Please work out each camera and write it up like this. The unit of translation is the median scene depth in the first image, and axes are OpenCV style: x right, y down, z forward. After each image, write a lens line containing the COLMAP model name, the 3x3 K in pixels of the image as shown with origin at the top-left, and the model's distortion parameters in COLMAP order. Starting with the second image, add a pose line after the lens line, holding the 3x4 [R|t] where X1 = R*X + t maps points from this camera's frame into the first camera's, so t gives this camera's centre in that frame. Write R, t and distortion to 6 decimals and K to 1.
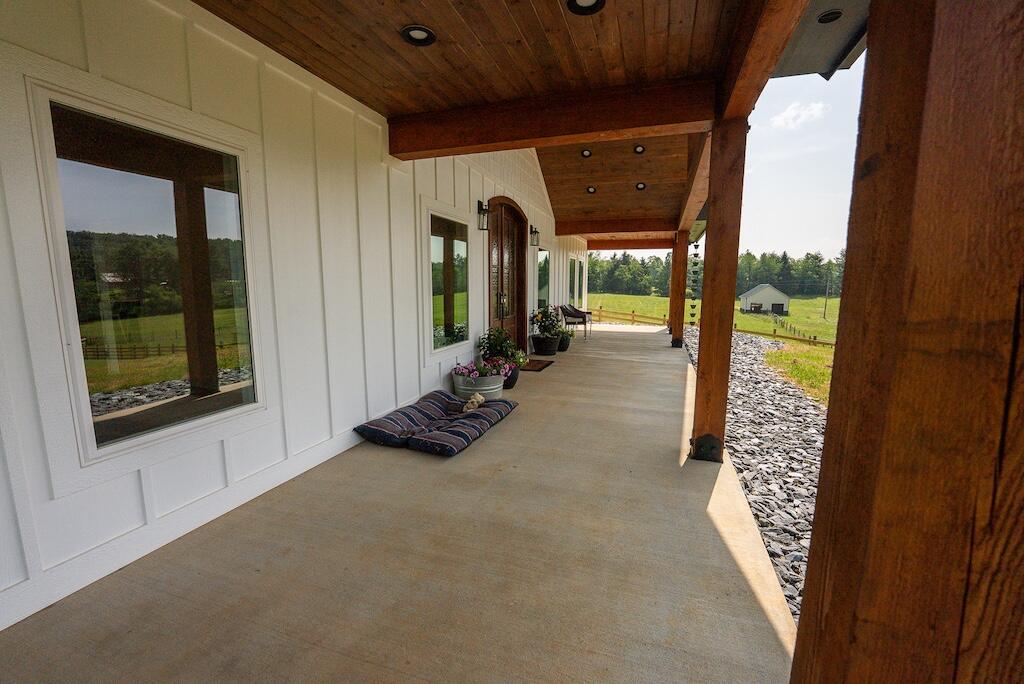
lens RADIAL K [[414.4, 0, 516.7], [0, 414.4, 344.1], [0, 0, 1]] dist [-0.021881, 0.000037]
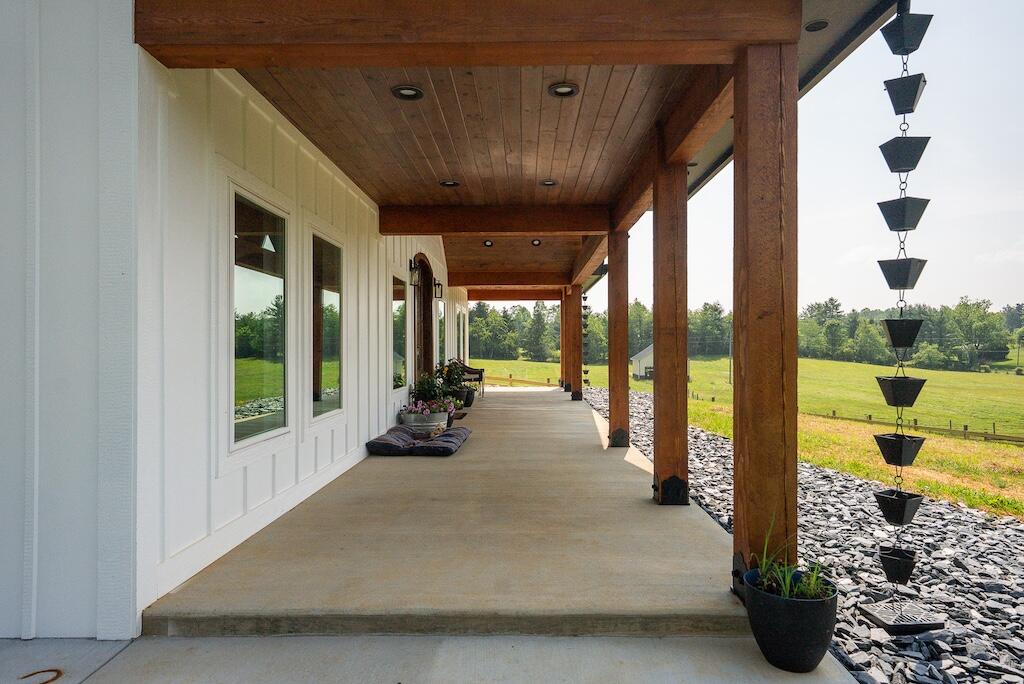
lens RADIAL K [[620.2, 0, 510.7], [0, 620.2, 340.9], [0, 0, 1]] dist [0.004757, 0.000127]
pose [[0.954645, -0.007001, 0.297665, -0.210043], [0.051892, 0.988335, -0.143181, 0.073848], [-0.293190, 0.152134, 0.943872, -0.383575]]
